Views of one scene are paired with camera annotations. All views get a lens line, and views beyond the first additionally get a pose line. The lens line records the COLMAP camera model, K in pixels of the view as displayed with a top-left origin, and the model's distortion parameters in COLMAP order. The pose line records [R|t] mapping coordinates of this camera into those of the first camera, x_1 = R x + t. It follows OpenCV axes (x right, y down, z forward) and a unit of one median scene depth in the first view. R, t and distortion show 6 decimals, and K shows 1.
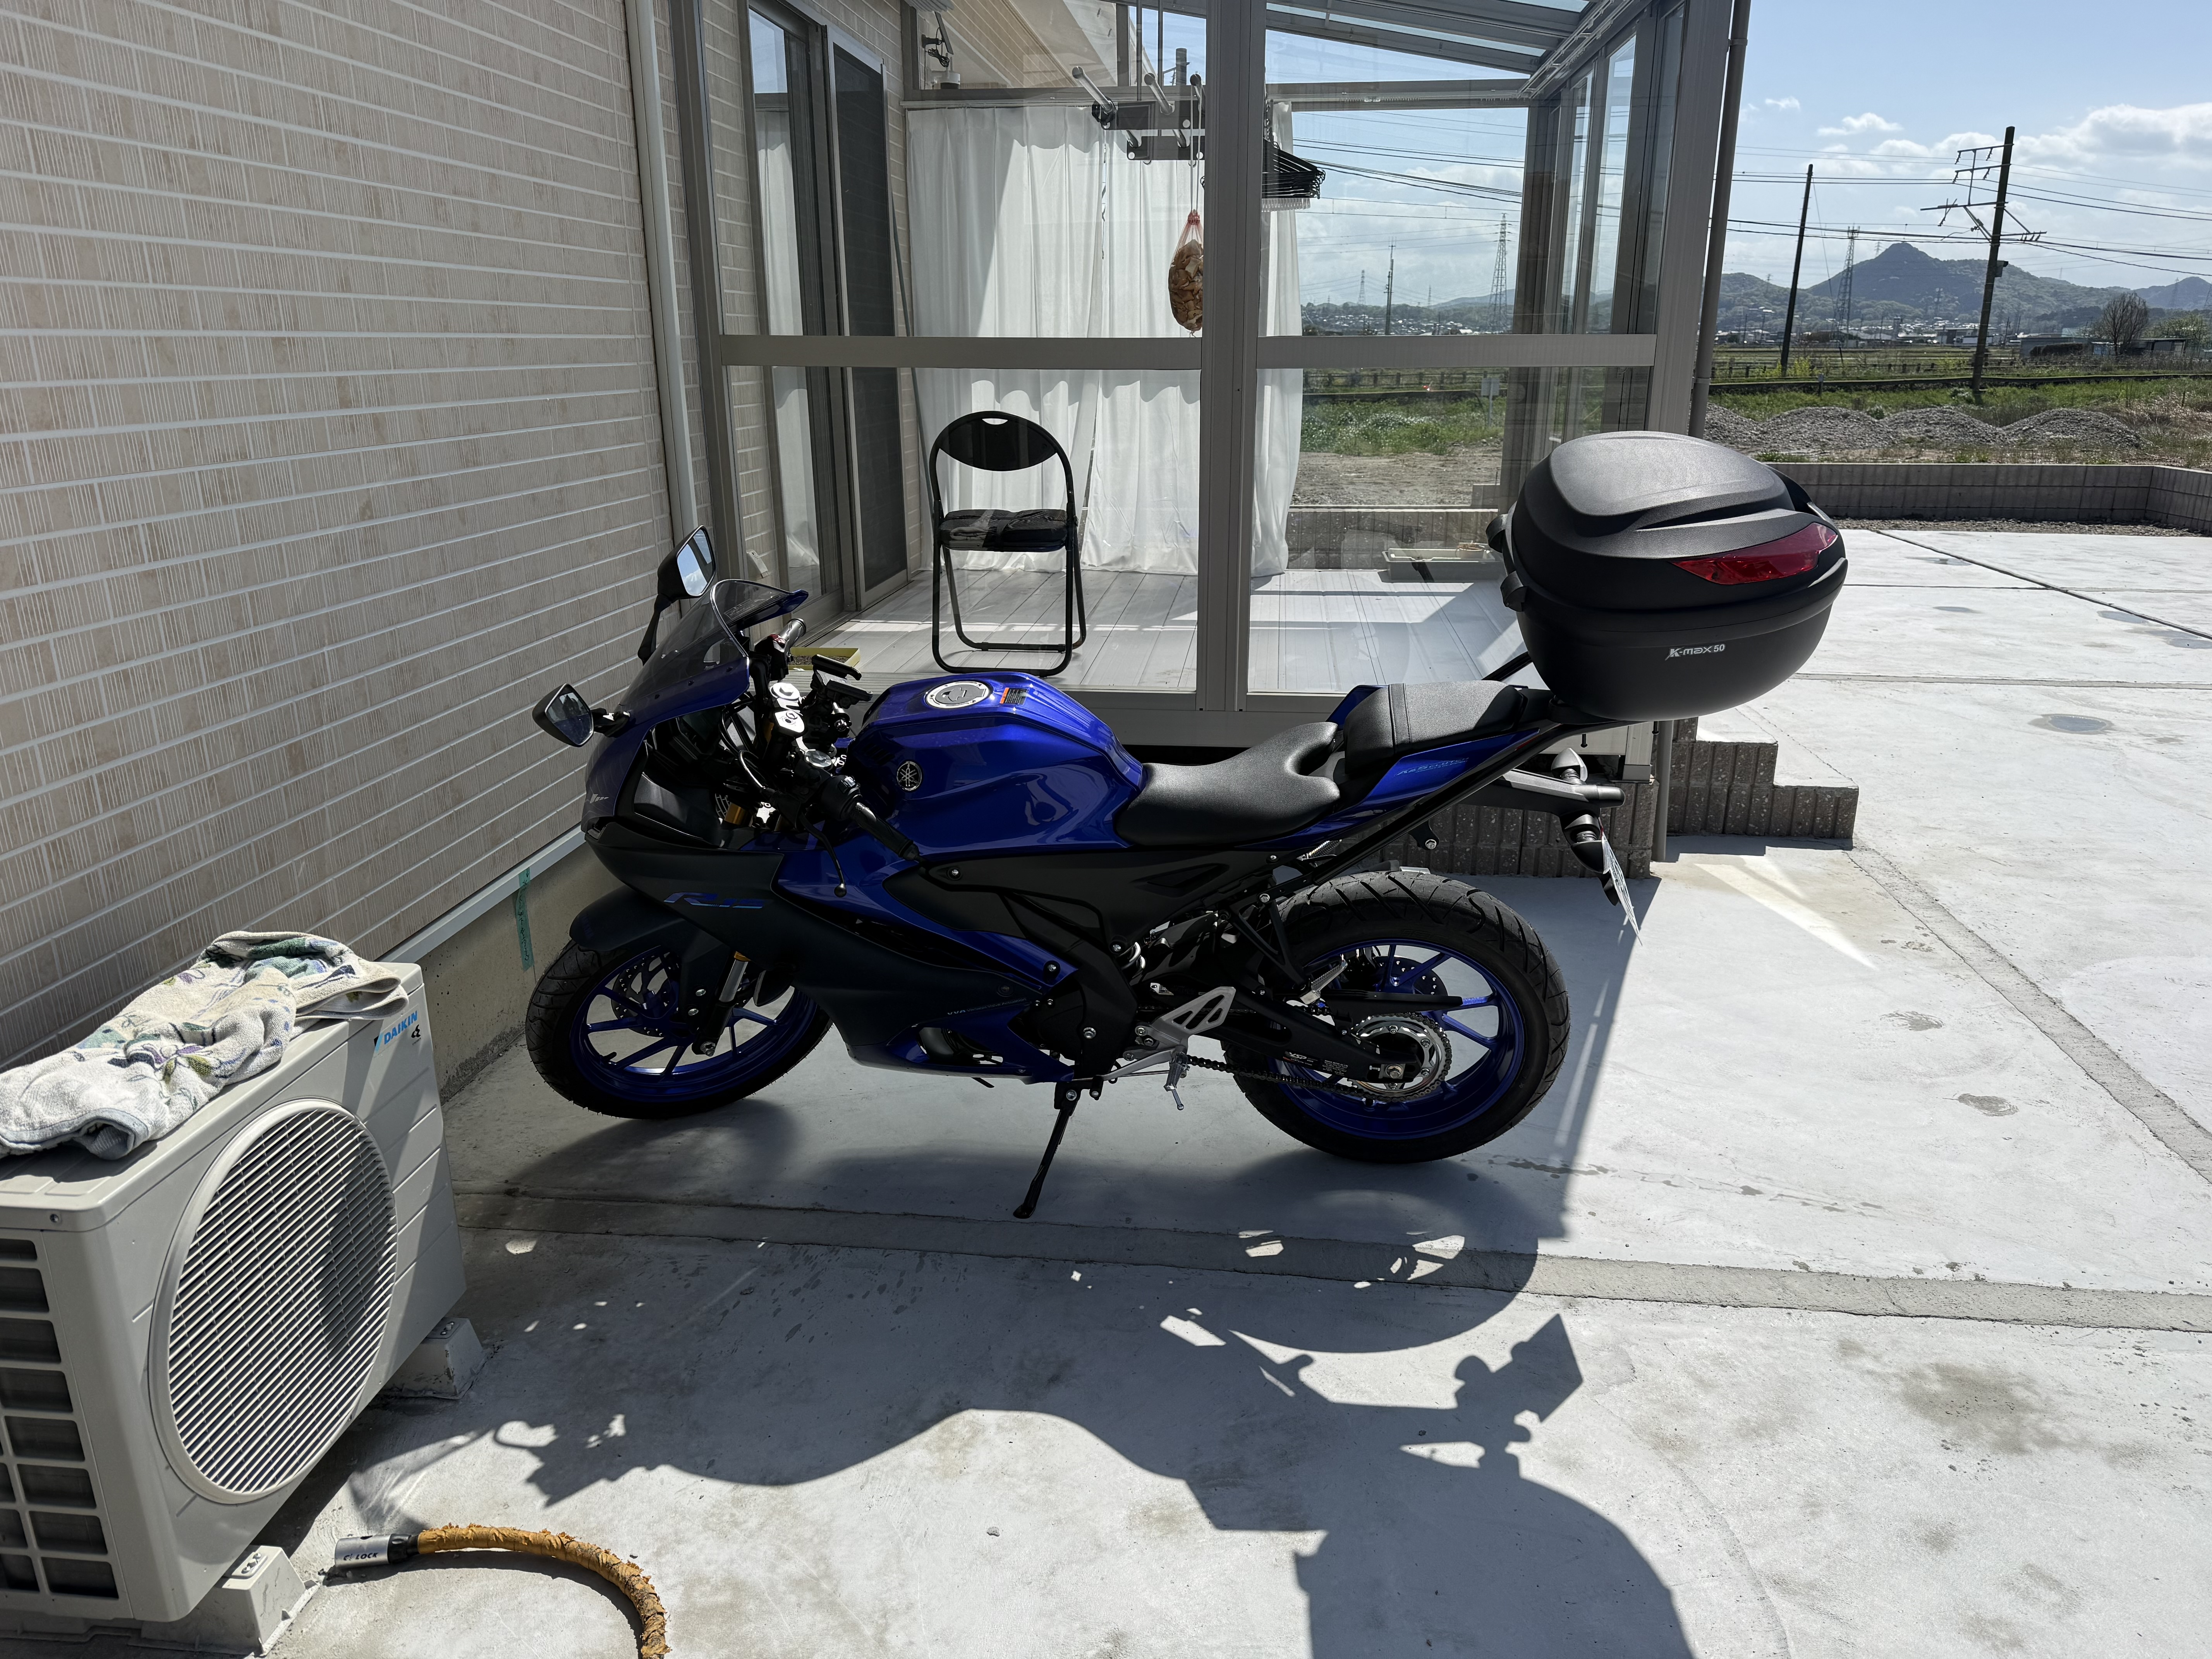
lens RADIAL K [[1556.2, 0, 1091.6], [0, 1556.2, 823.3], [0, 0, 1]] dist [-0.001649, -0.010081]
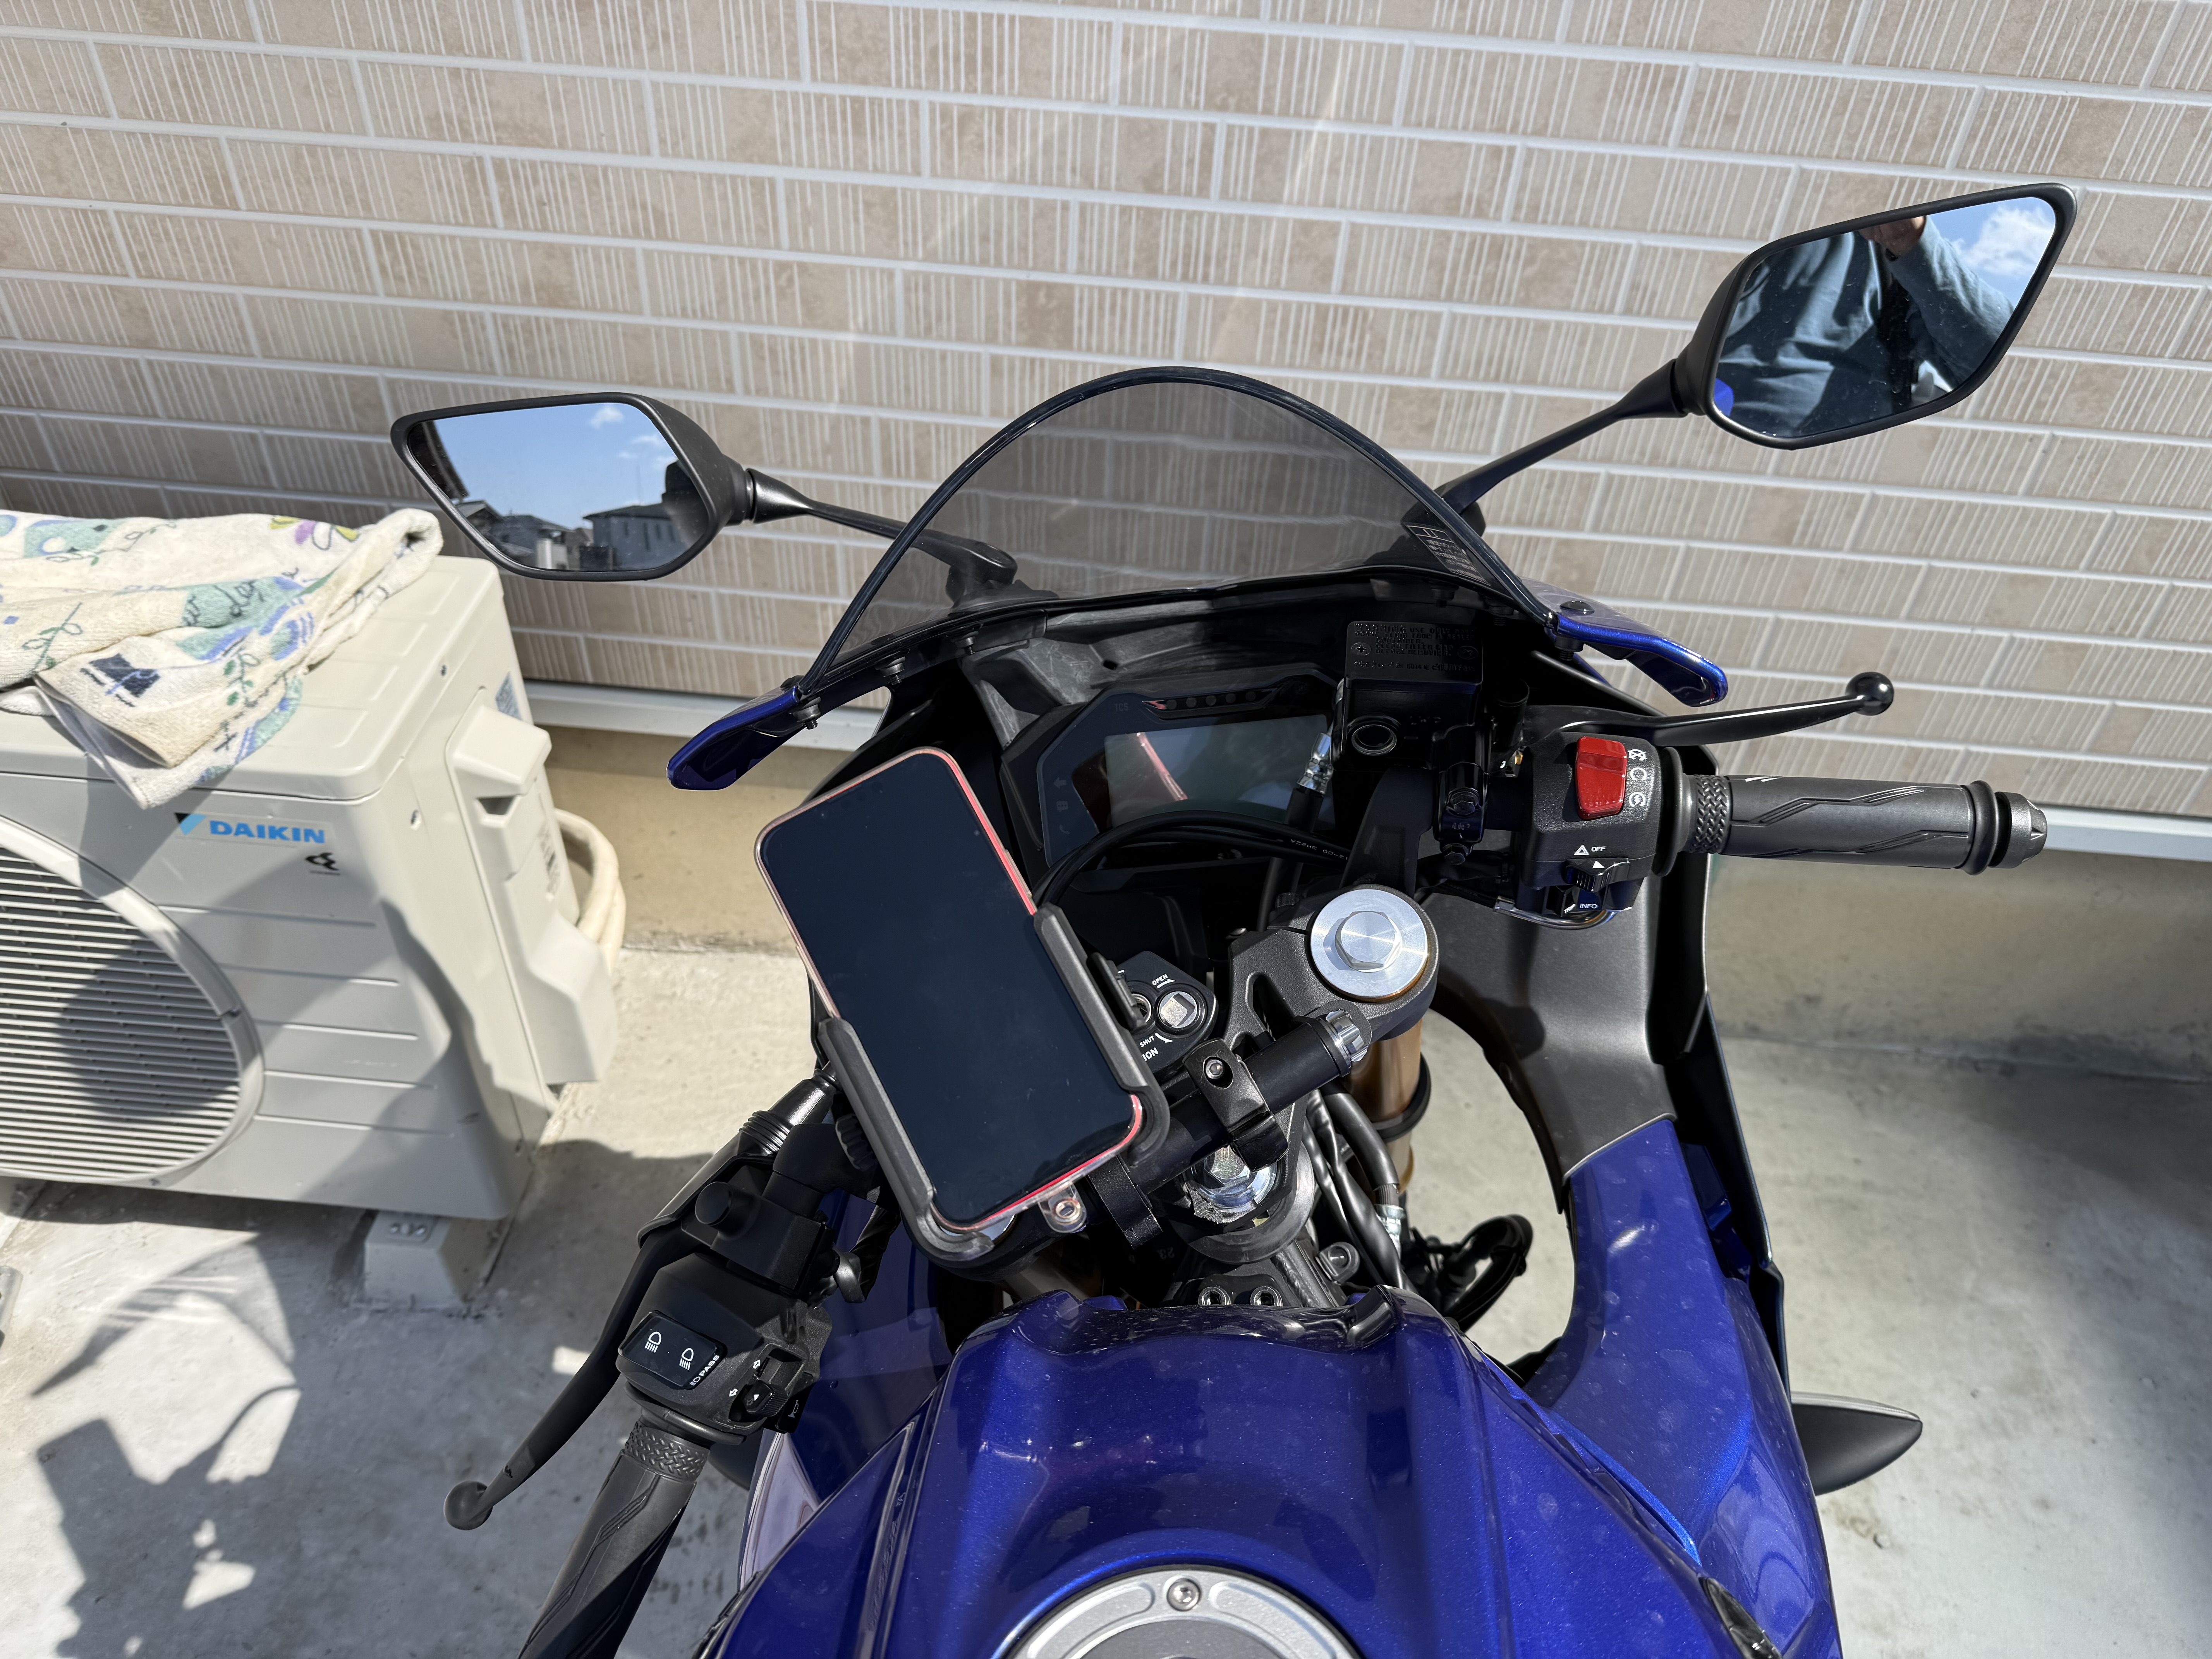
lens RADIAL K [[1556.2, 0, 1106.4], [0, 1556.2, 840.5], [0, 0, 1]] dist [-0.001649, -0.010081]
pose [[0.051871, 0.665877, -0.744256, -0.037214], [-0.342754, 0.711861, 0.613004, -0.256029], [0.937992, 0.223299, 0.265157, 1.023535]]
